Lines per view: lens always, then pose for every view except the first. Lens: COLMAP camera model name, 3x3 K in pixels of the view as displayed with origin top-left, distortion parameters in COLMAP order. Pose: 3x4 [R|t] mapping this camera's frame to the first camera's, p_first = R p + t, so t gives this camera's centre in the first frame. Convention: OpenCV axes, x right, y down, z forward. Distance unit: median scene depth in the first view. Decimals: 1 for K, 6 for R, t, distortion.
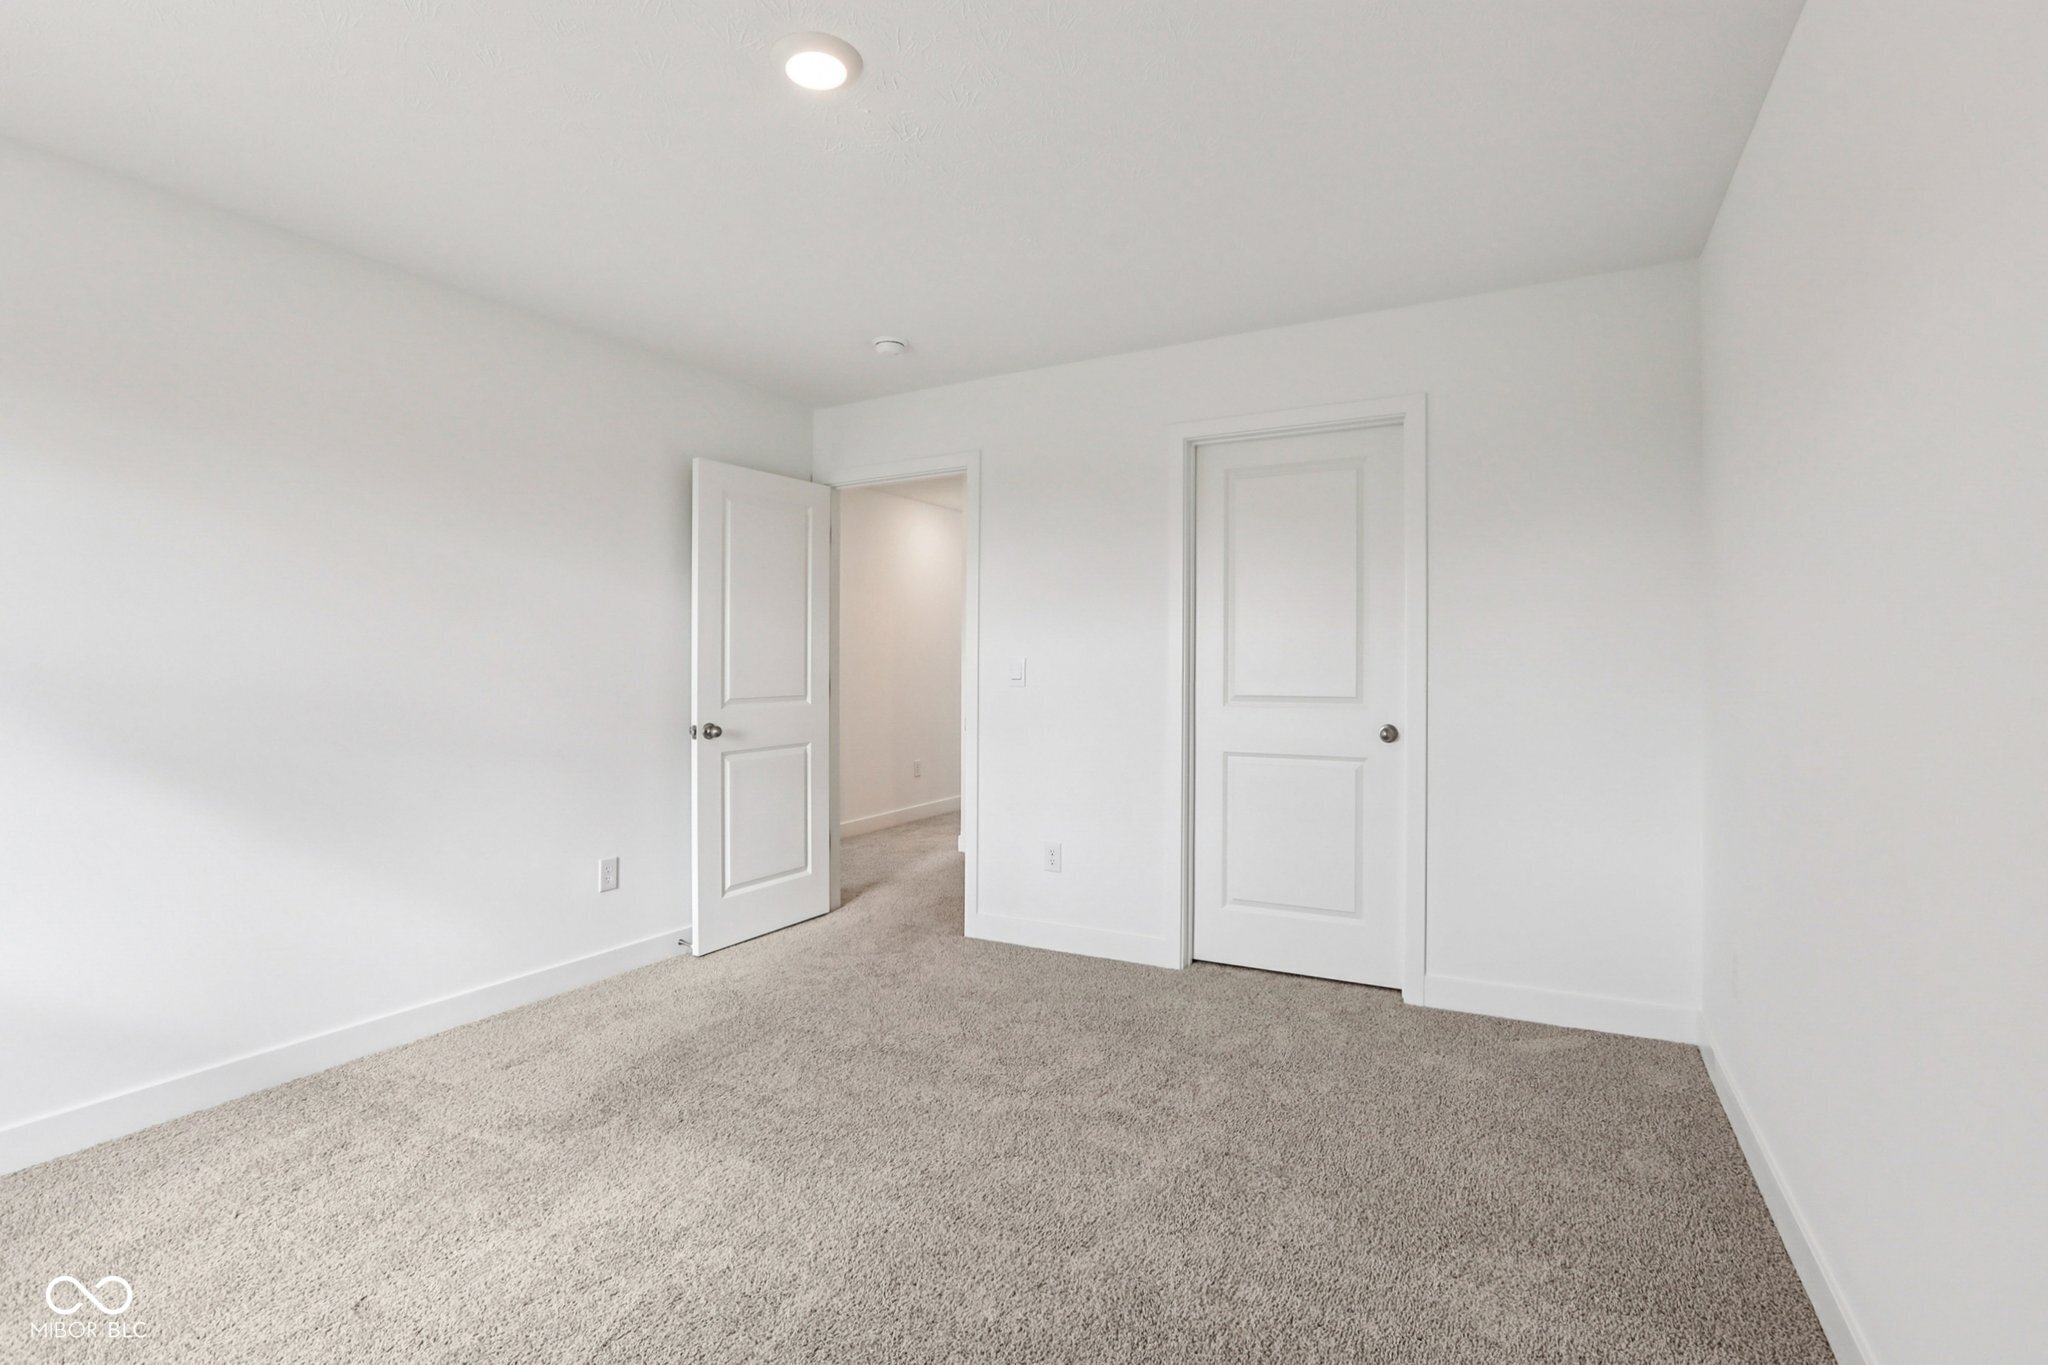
lens RADIAL K [[935.5, 0, 1026.6], [0, 935.5, 678.5], [0, 0, 1]] dist [0.001404, 0.000425]
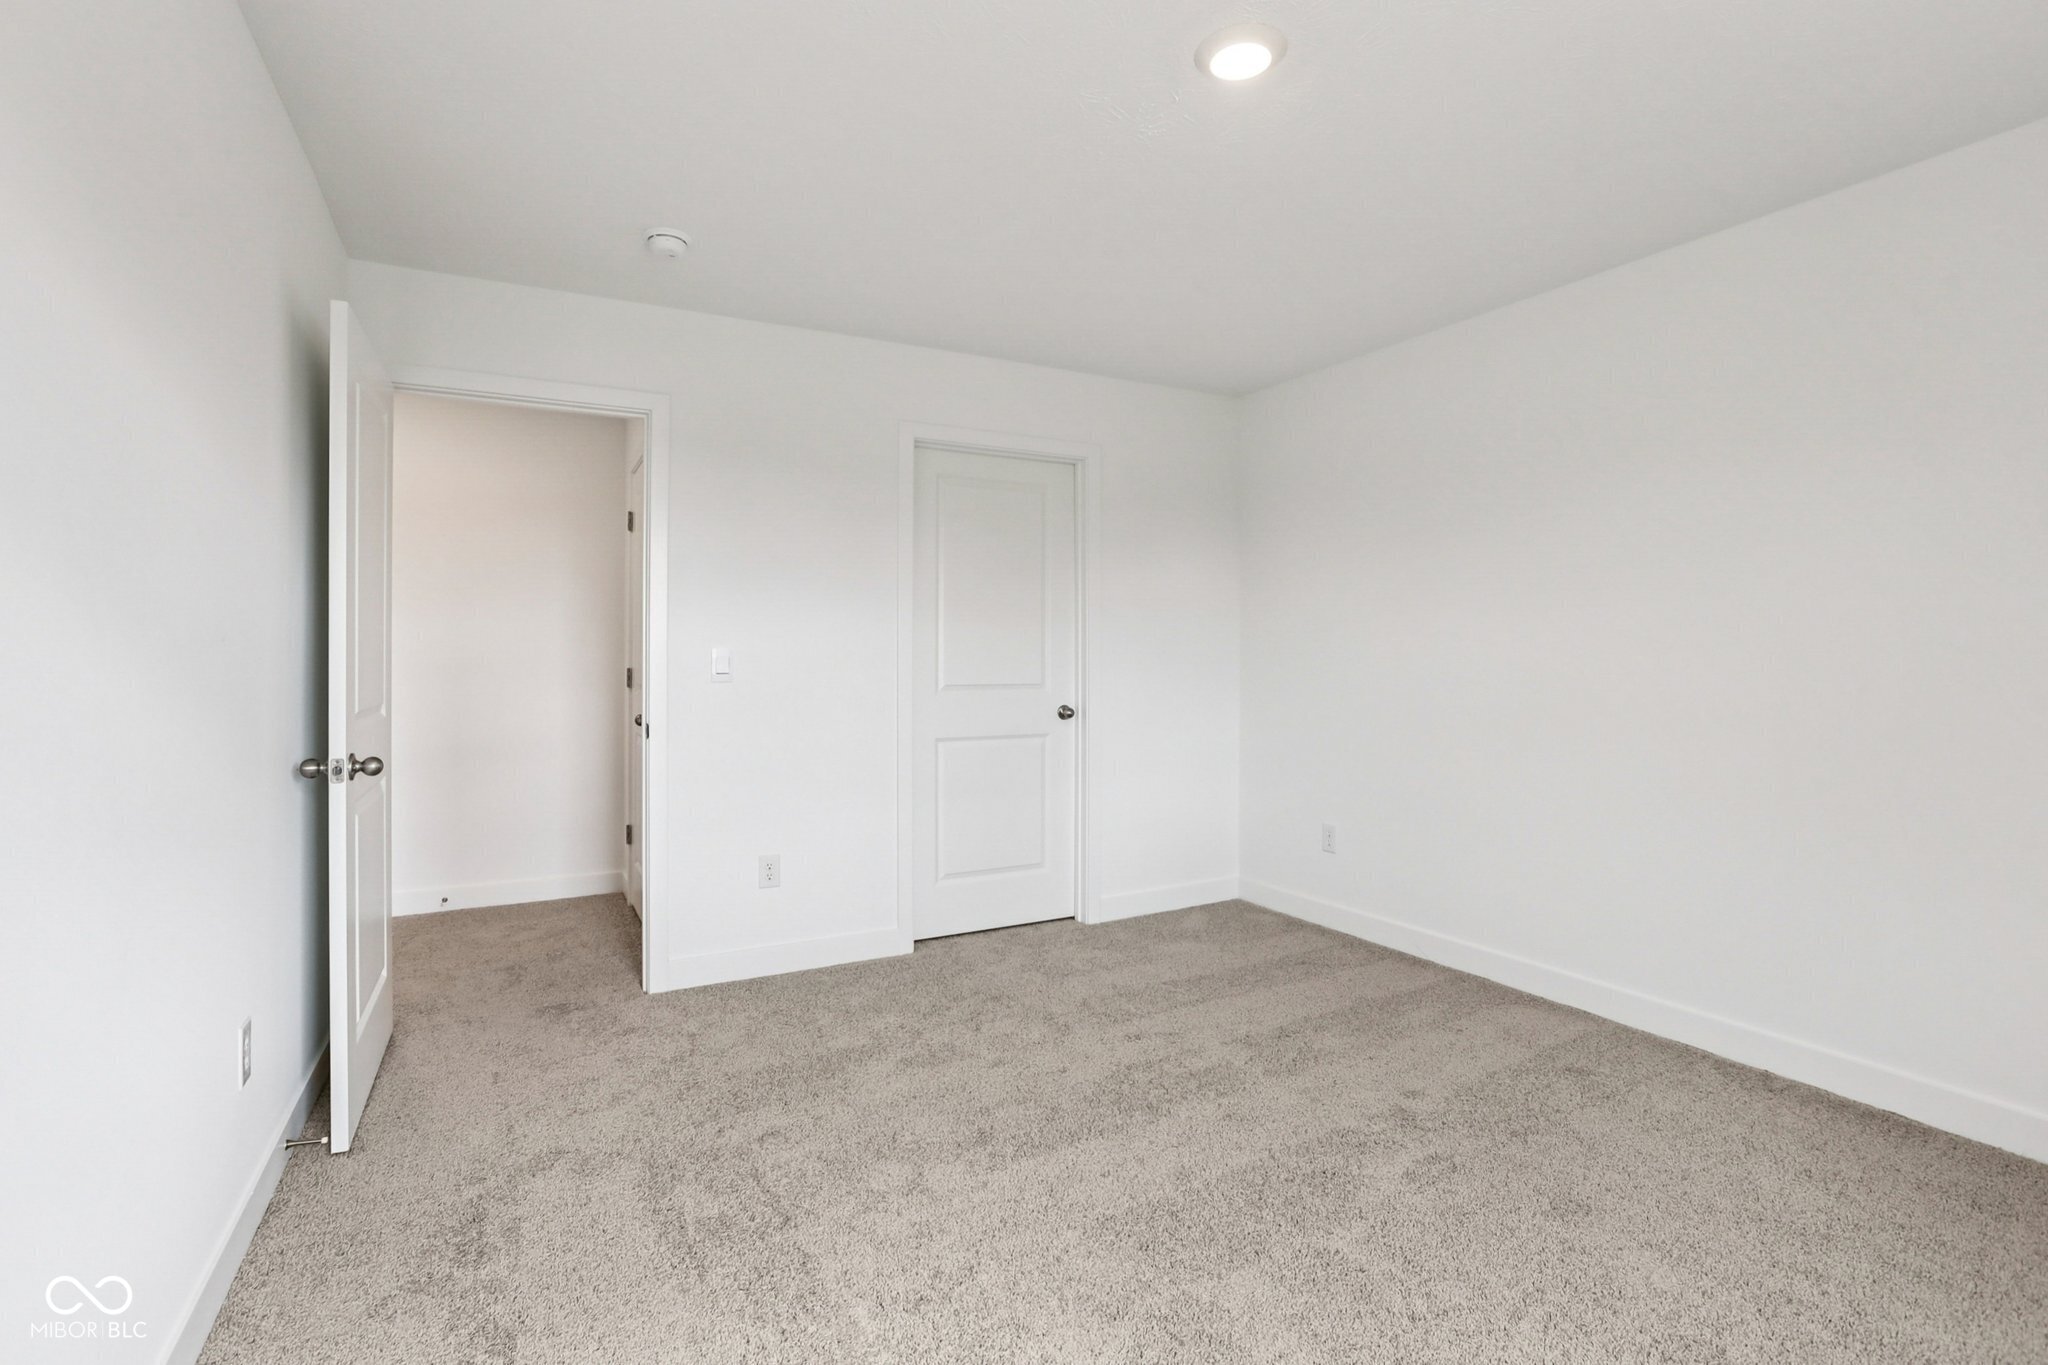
lens RADIAL K [[935.5, 0, 1023.9], [0, 935.5, 671.3], [0, 0, 1]] dist [0.001404, 0.000425]
pose [[0.565063, -0.003432, 0.825041, -0.621139], [0.013821, 0.999890, -0.005307, 0.009801], [-0.824932, 0.014402, 0.565048, 0.319078]]
